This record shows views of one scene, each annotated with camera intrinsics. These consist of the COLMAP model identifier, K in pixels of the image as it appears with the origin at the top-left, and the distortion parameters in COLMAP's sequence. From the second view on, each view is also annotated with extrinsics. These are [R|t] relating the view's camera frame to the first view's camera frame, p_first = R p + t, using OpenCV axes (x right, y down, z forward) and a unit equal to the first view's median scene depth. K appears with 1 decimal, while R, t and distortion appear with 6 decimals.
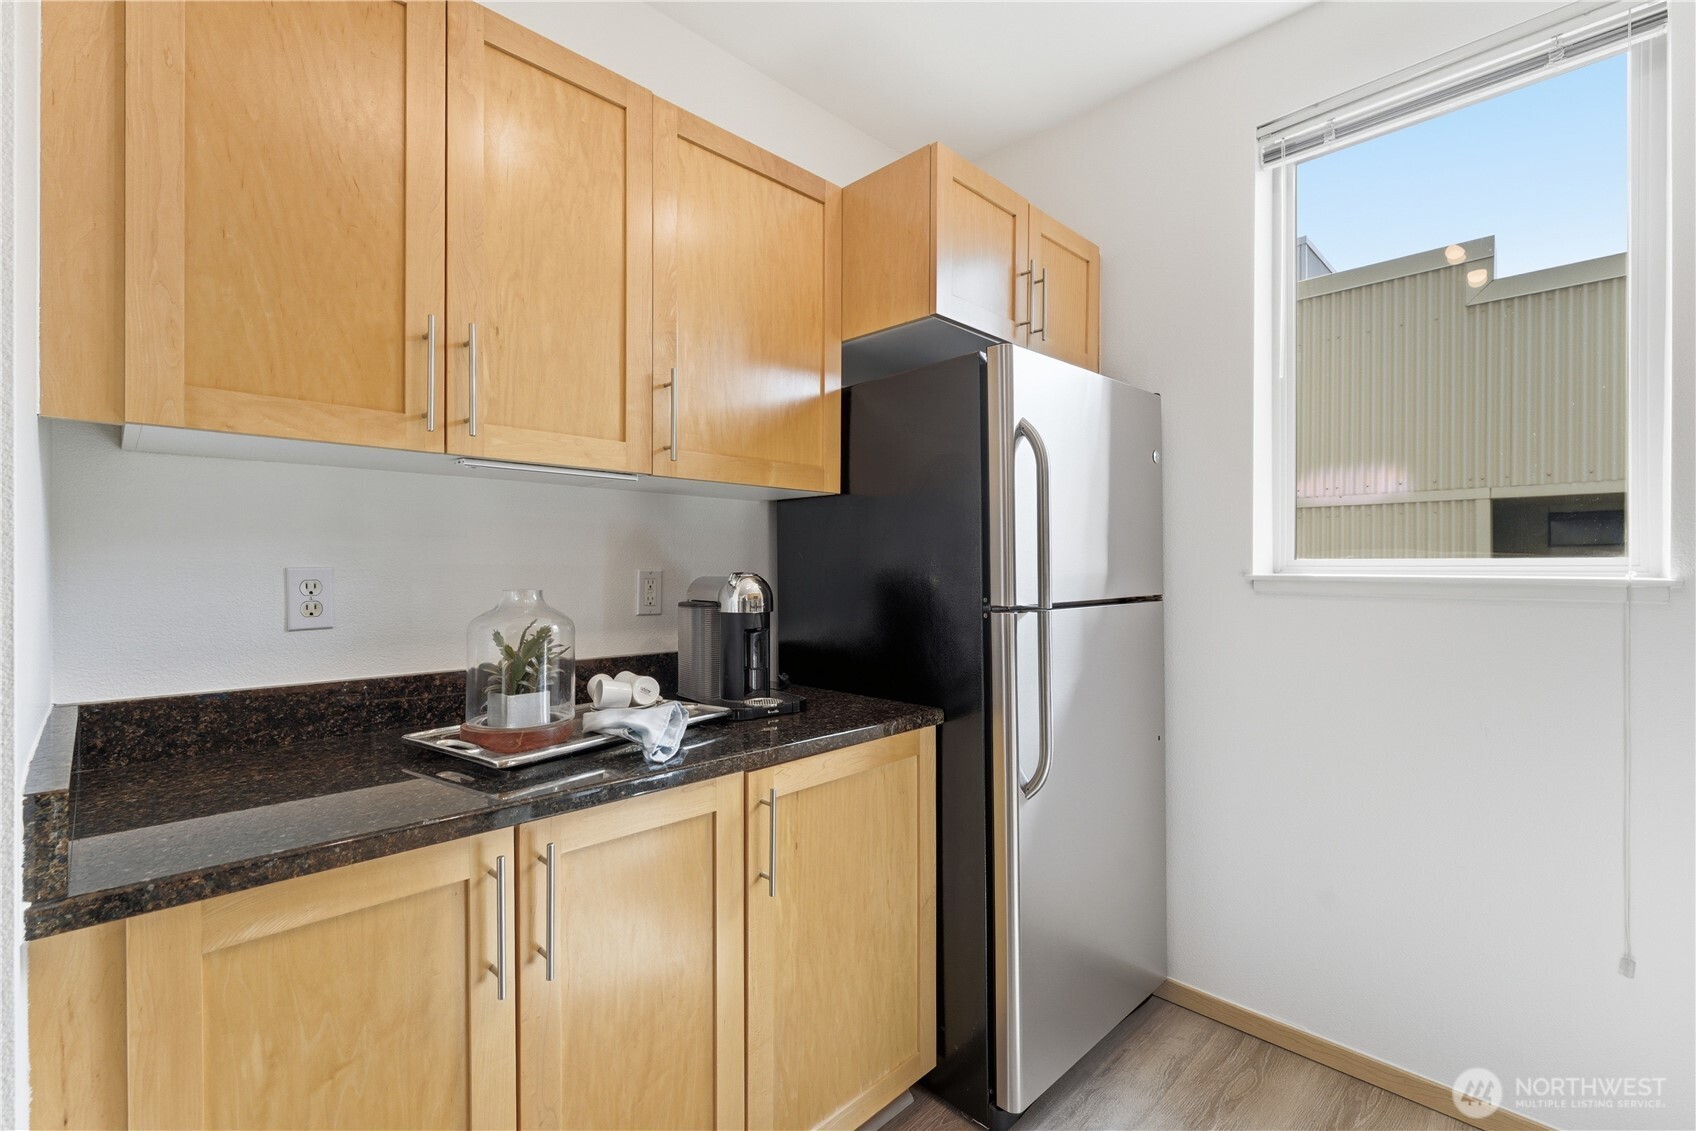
lens RADIAL K [[733.8, 0, 840.4], [0, 733.8, 566.1], [0, 0, 1]] dist [-0.005138, 0.000591]
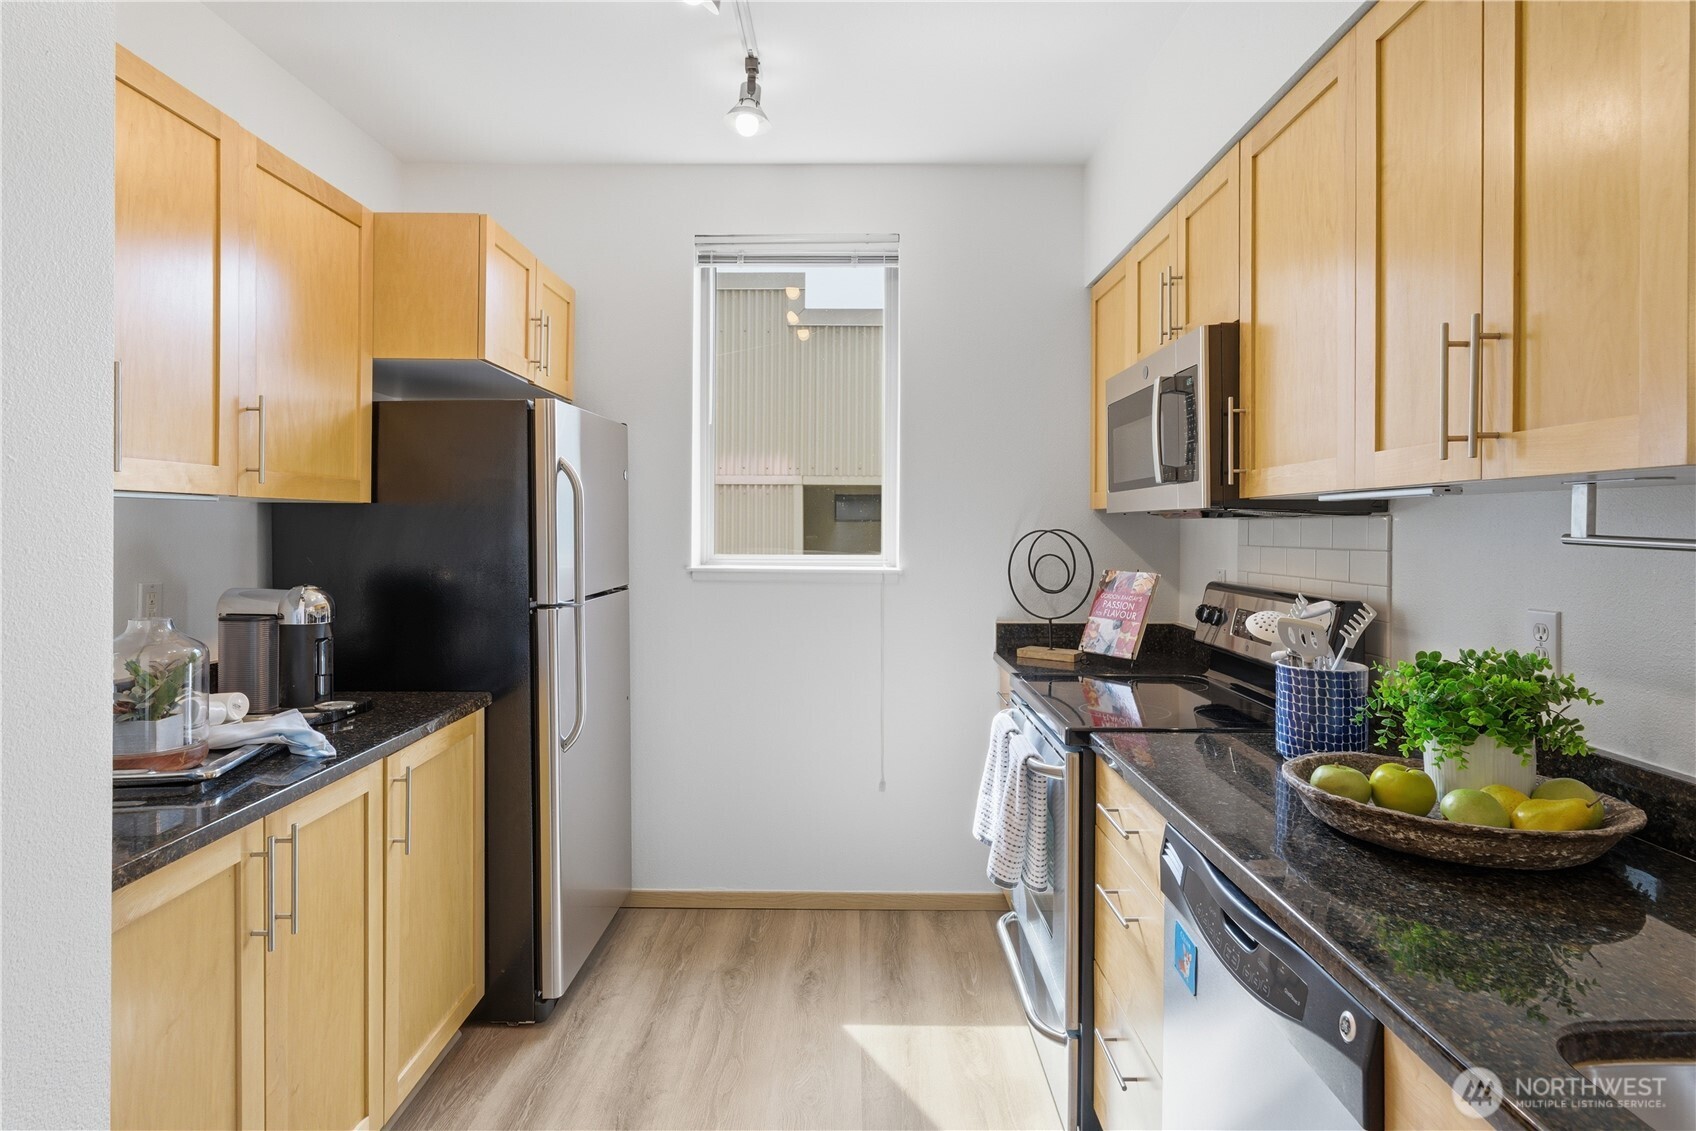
lens RADIAL K [[924.8, 0, 831.1], [0, 924.8, 529.7], [0, 0, 1]] dist [0.000939, -0.004718]
pose [[0.714914, -0.002095, 0.699210, -0.518412], [-0.002342, 0.999983, 0.005390, -0.079272], [-0.699209, -0.005490, 0.714896, -0.462473]]
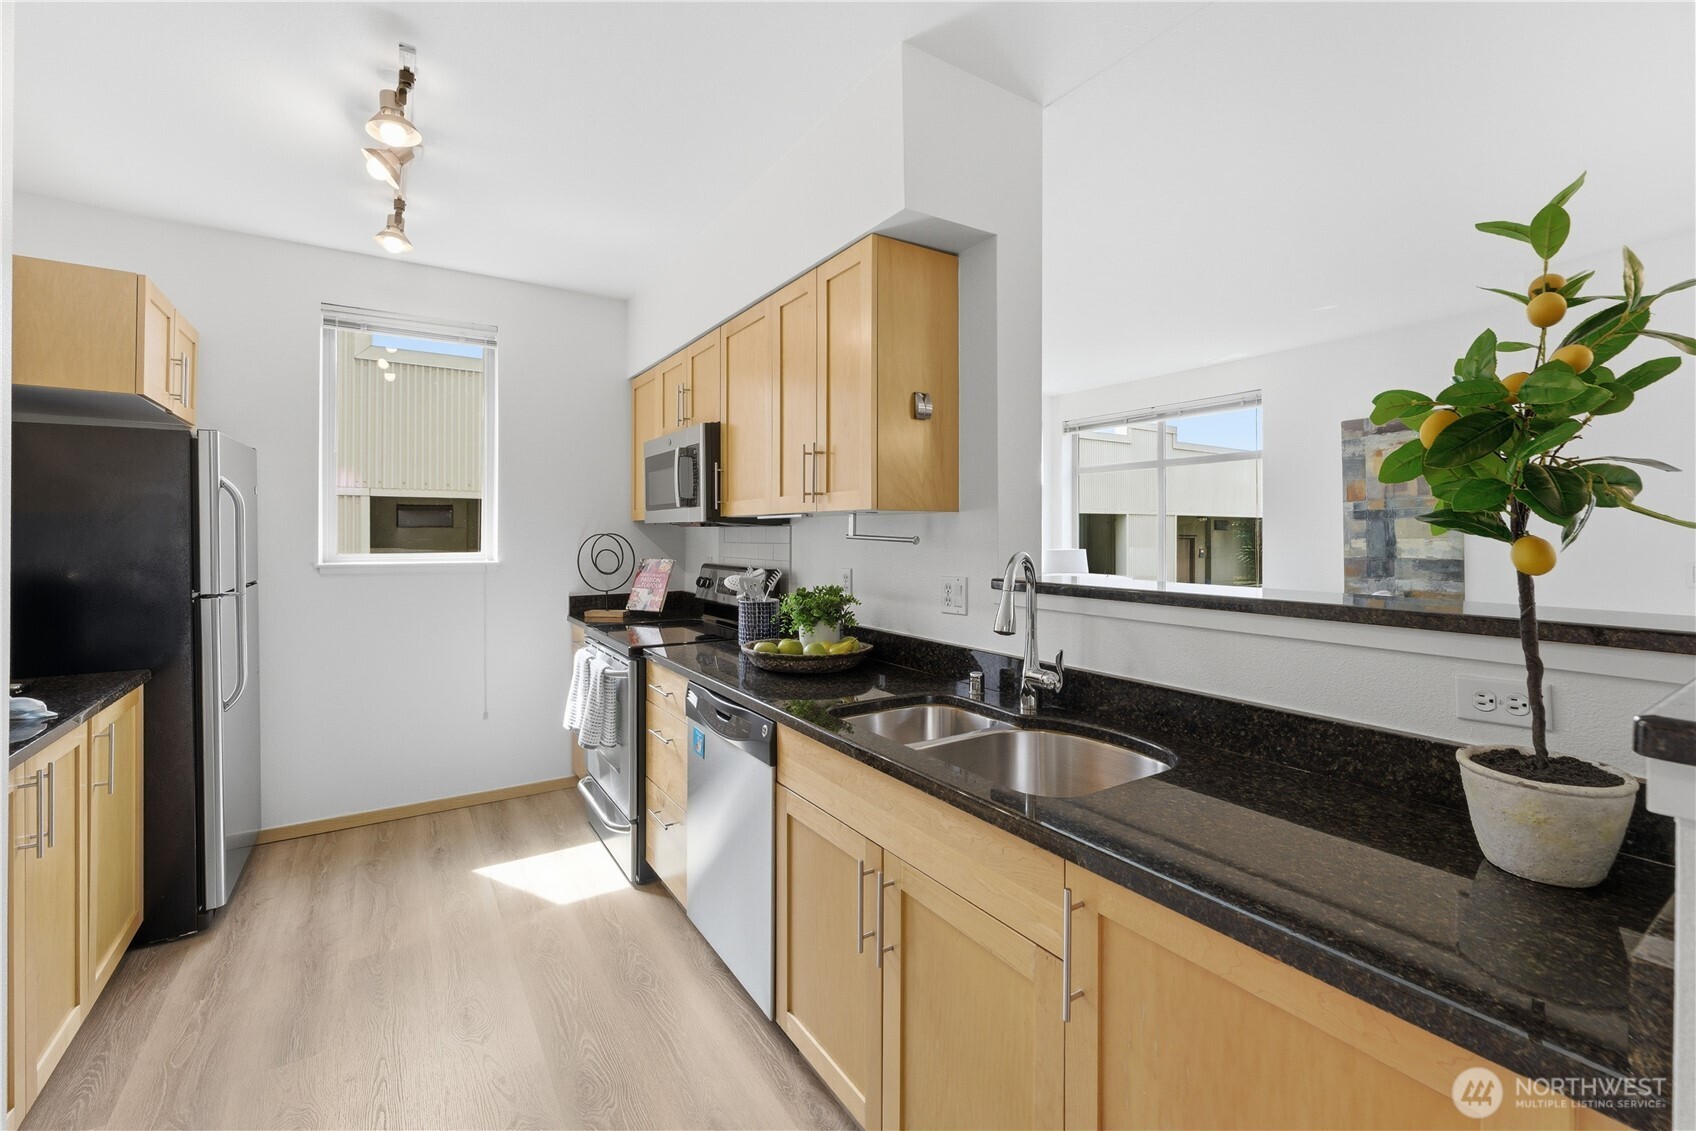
lens RADIAL K [[716.7, 0, 845.3], [0, 716.7, 531.0], [0, 0, 1]] dist [-0.006882, 0.001201]
pose [[0.200196, -0.000544, 0.979756, -0.967378], [-0.001095, 0.999999, 0.000779, -0.081283], [-0.979755, -0.001229, 0.200195, -0.628463]]
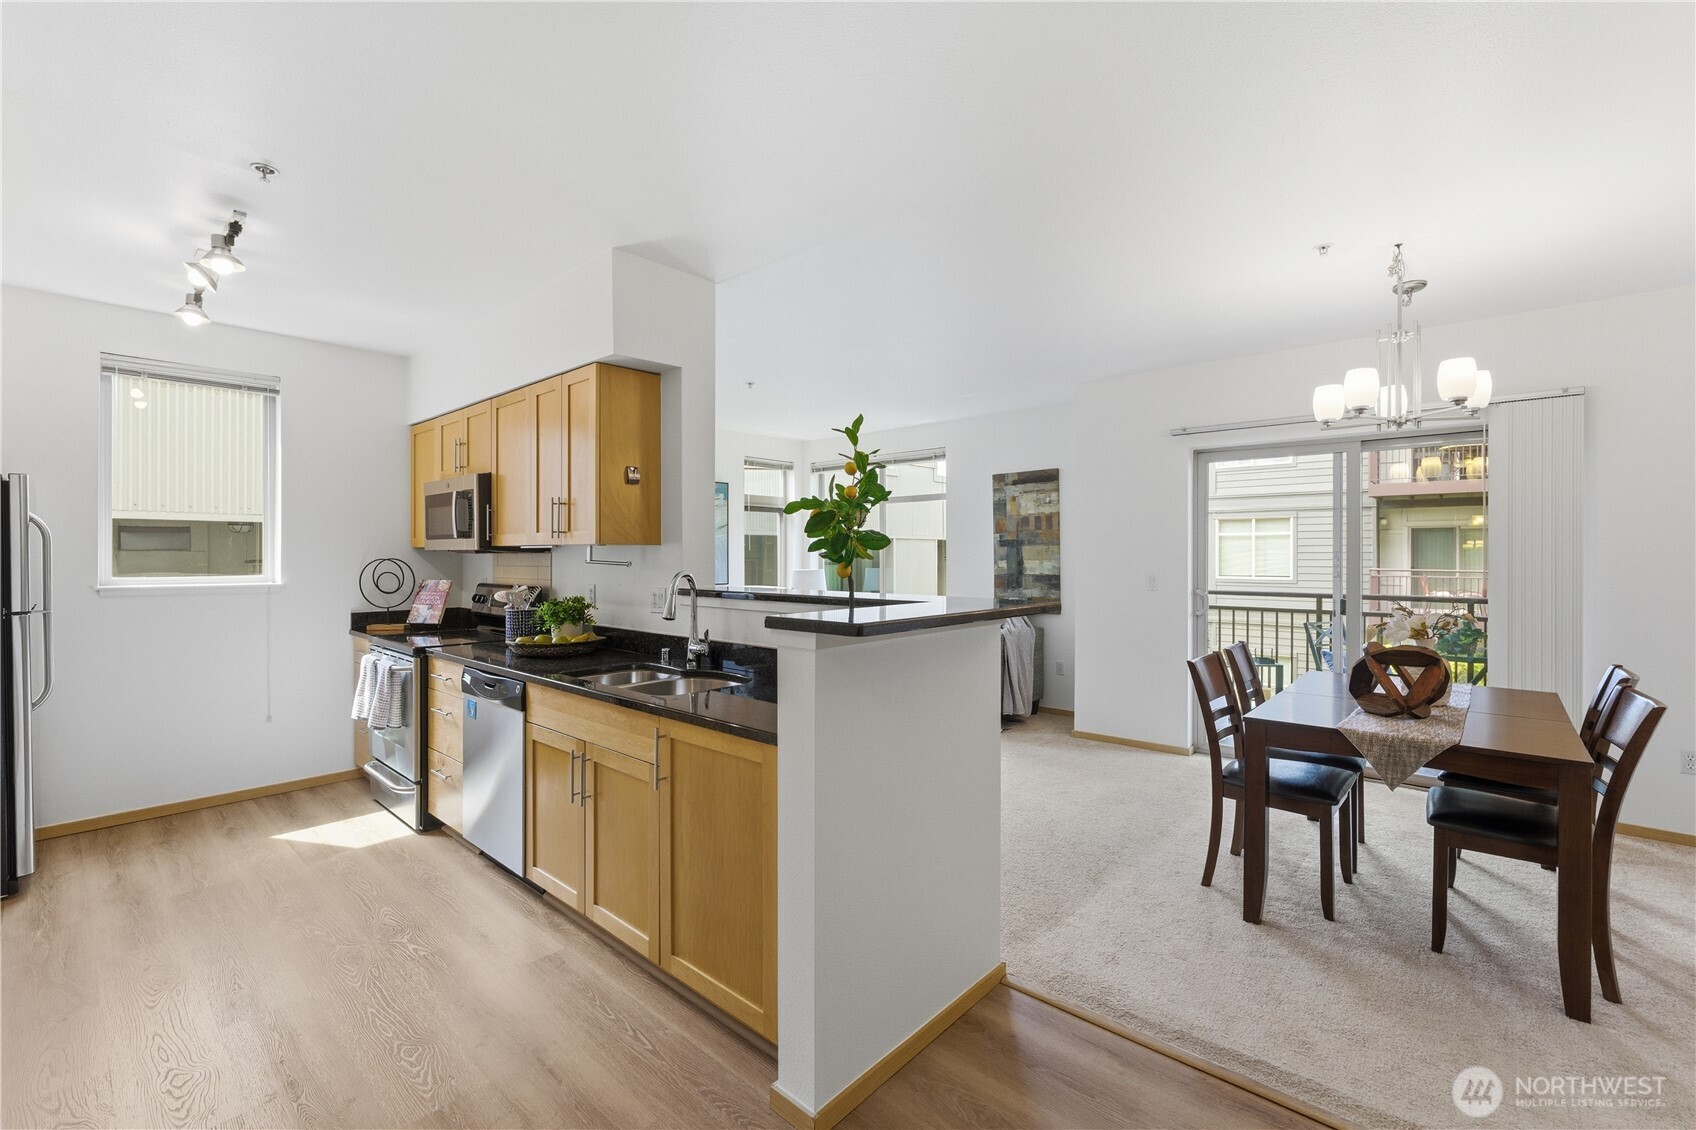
lens RADIAL K [[716.7, 0, 845.2], [0, 716.7, 553.9], [0, 0, 1]] dist [-0.006882, 0.001201]
pose [[-0.066339, -0.002816, 0.997793, -1.663519], [-0.001079, 0.999996, 0.002750, -0.097012], [-0.997797, -0.000894, -0.066342, -0.953499]]
